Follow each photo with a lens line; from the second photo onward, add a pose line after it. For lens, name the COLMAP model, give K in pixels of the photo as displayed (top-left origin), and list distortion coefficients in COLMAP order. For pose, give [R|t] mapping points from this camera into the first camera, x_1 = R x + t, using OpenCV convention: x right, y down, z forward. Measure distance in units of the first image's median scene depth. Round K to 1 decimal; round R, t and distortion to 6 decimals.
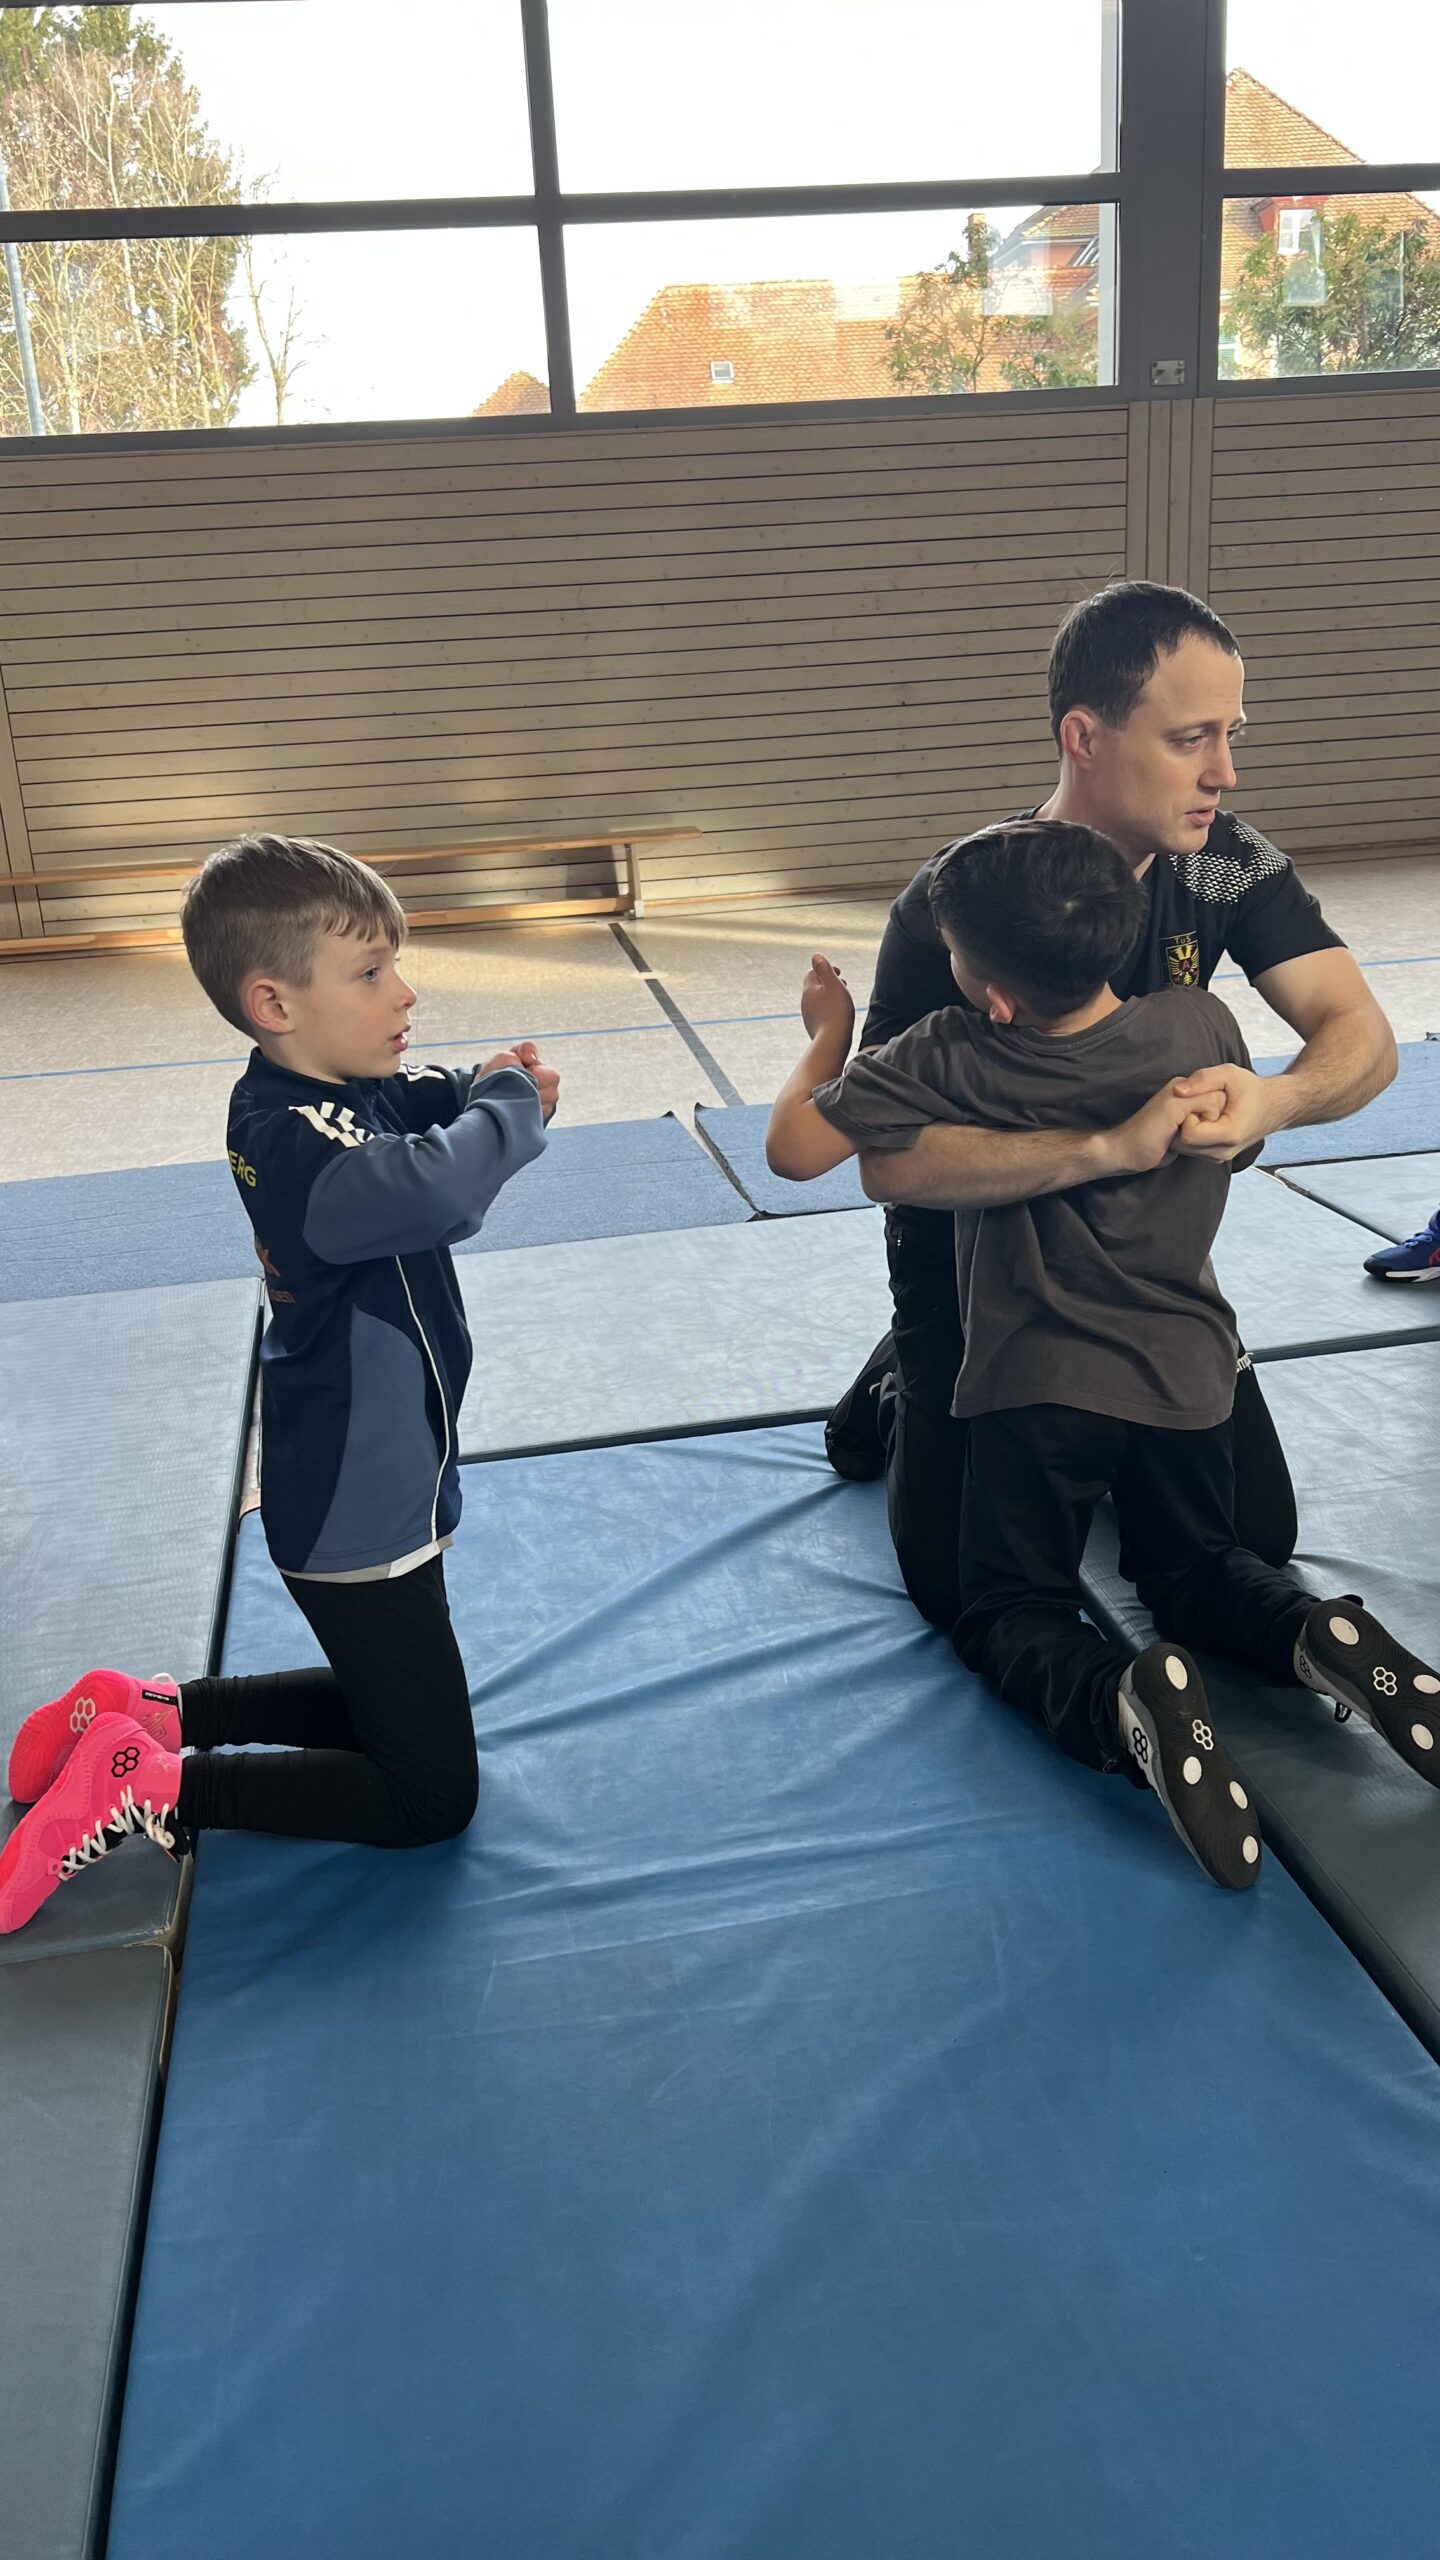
lens RADIAL K [[1955.8, 0, 720.0], [0, 1955.8, 1280.0], [0, 0, 1]] dist [0.073150, -0.073351]
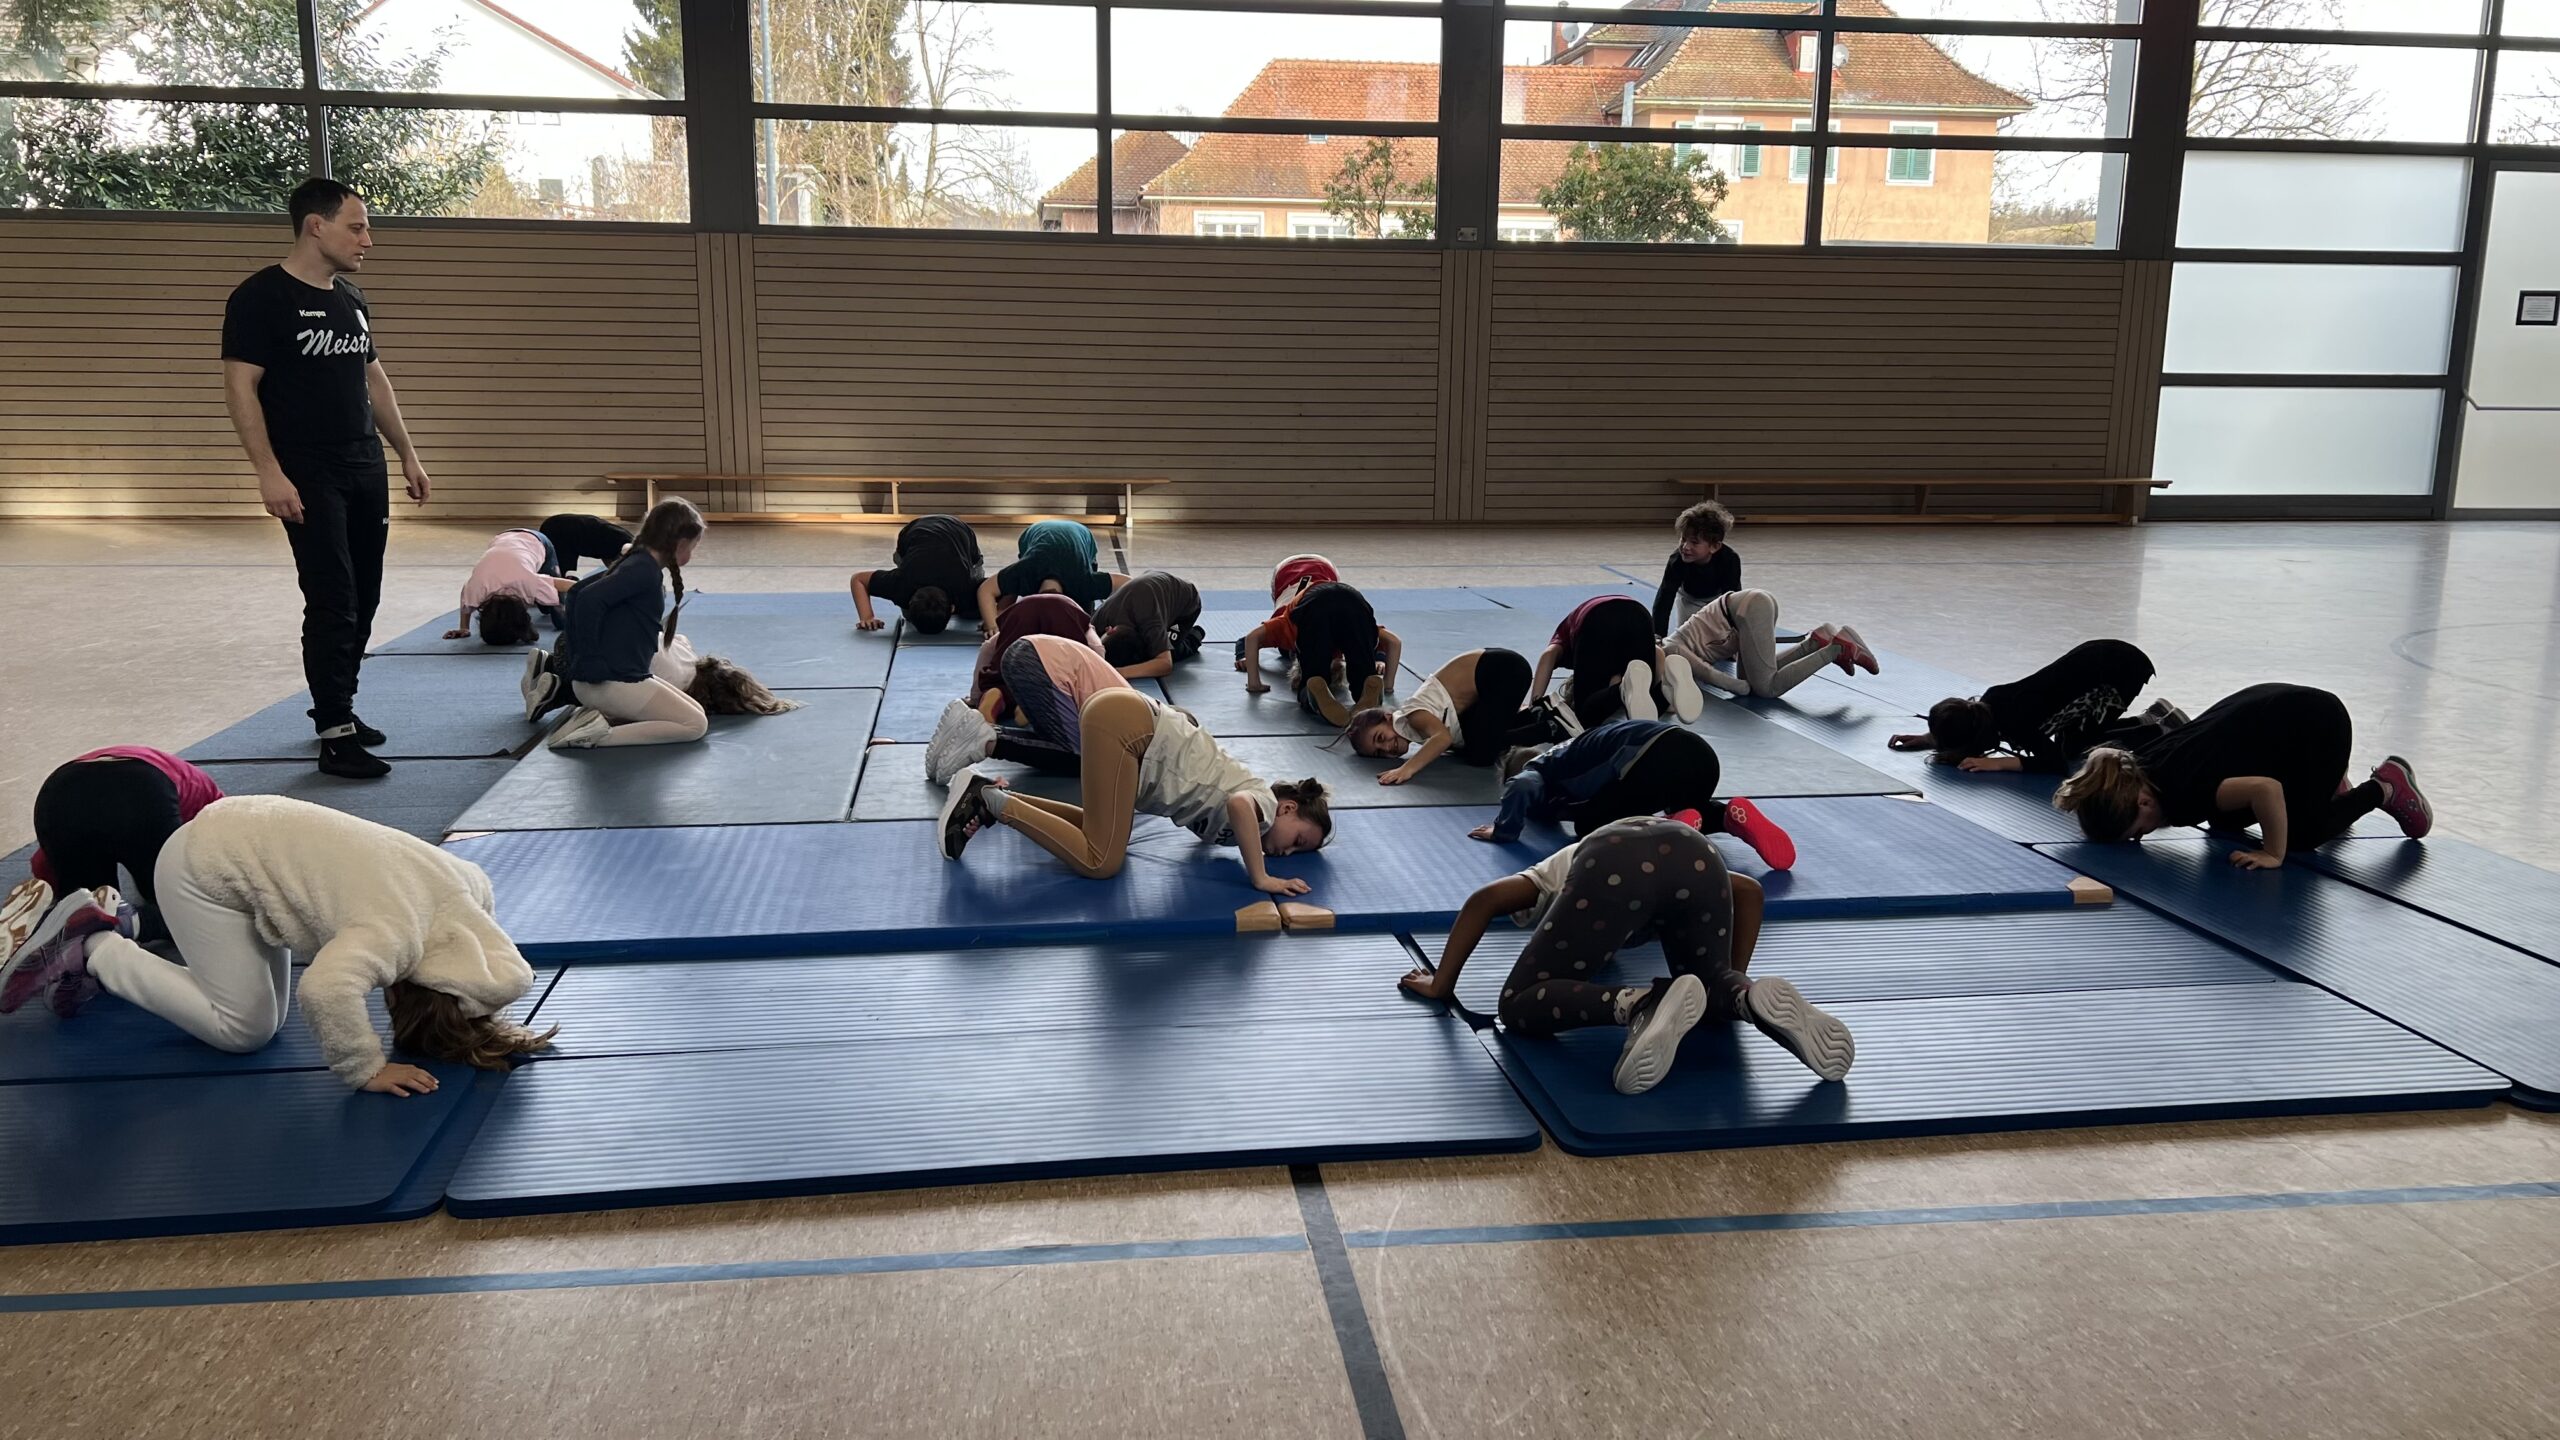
lens RADIAL K [[1955.8, 0, 1280.0], [0, 1955.8, 720.0], [0, 0, 1]] dist [0.073150, -0.073351]
pose [[0.997551, 0.068172, -0.015637, 0.120509], [-0.069605, 0.989547, -0.126297, 0.165197], [0.006864, 0.127076, 0.991869, -0.583545]]
